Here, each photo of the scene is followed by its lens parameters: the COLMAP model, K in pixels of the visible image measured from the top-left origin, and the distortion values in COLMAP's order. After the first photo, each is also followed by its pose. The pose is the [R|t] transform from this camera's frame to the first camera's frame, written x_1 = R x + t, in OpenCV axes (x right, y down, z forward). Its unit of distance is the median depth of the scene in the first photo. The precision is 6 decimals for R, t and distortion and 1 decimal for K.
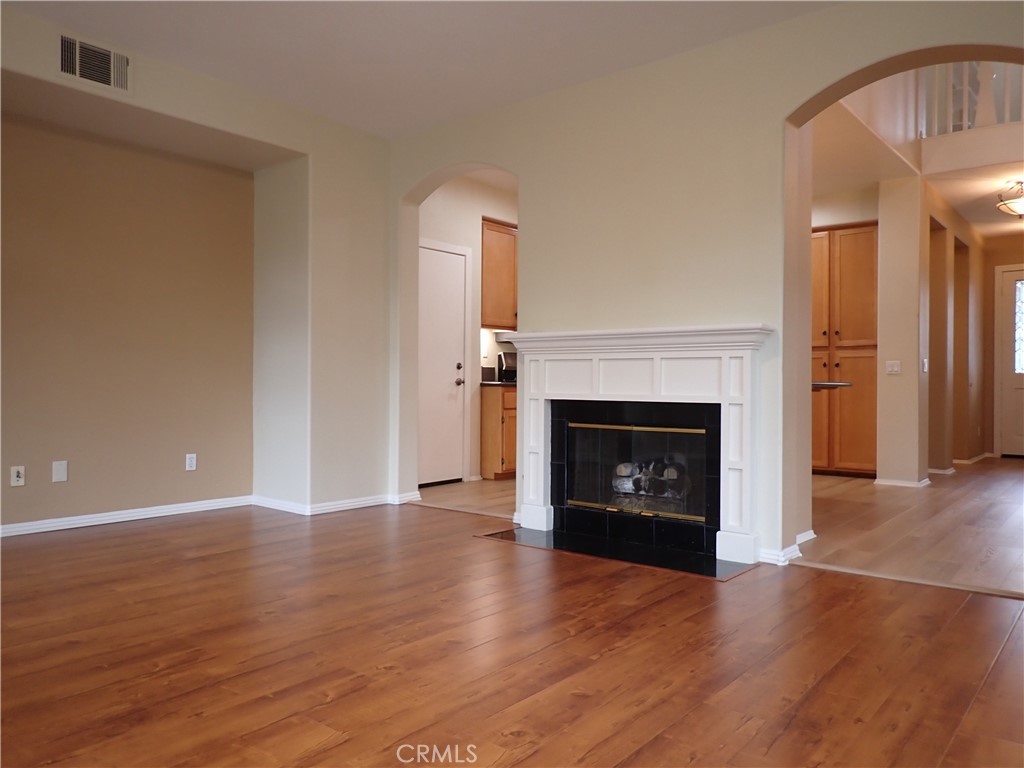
lens RADIAL K [[762.8, 0, 514.6], [0, 762.8, 383.2], [0, 0, 1]] dist [-0.003516, 0.002803]
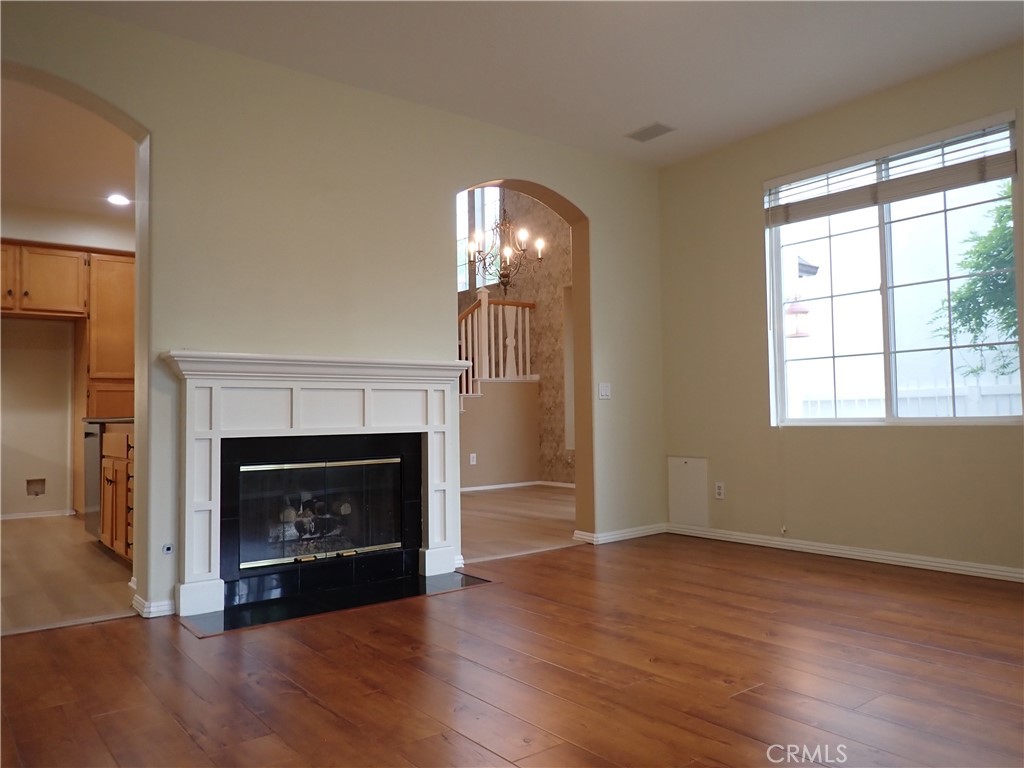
lens RADIAL K [[762.8, 0, 514.6], [0, 762.8, 384.2], [0, 0, 1]] dist [-0.003516, 0.002803]
pose [[0.204551, 0.030995, 0.978365, -0.732331], [0.014684, 0.999289, -0.034728, -0.002545], [-0.978746, 0.021470, 0.203951, 0.615915]]
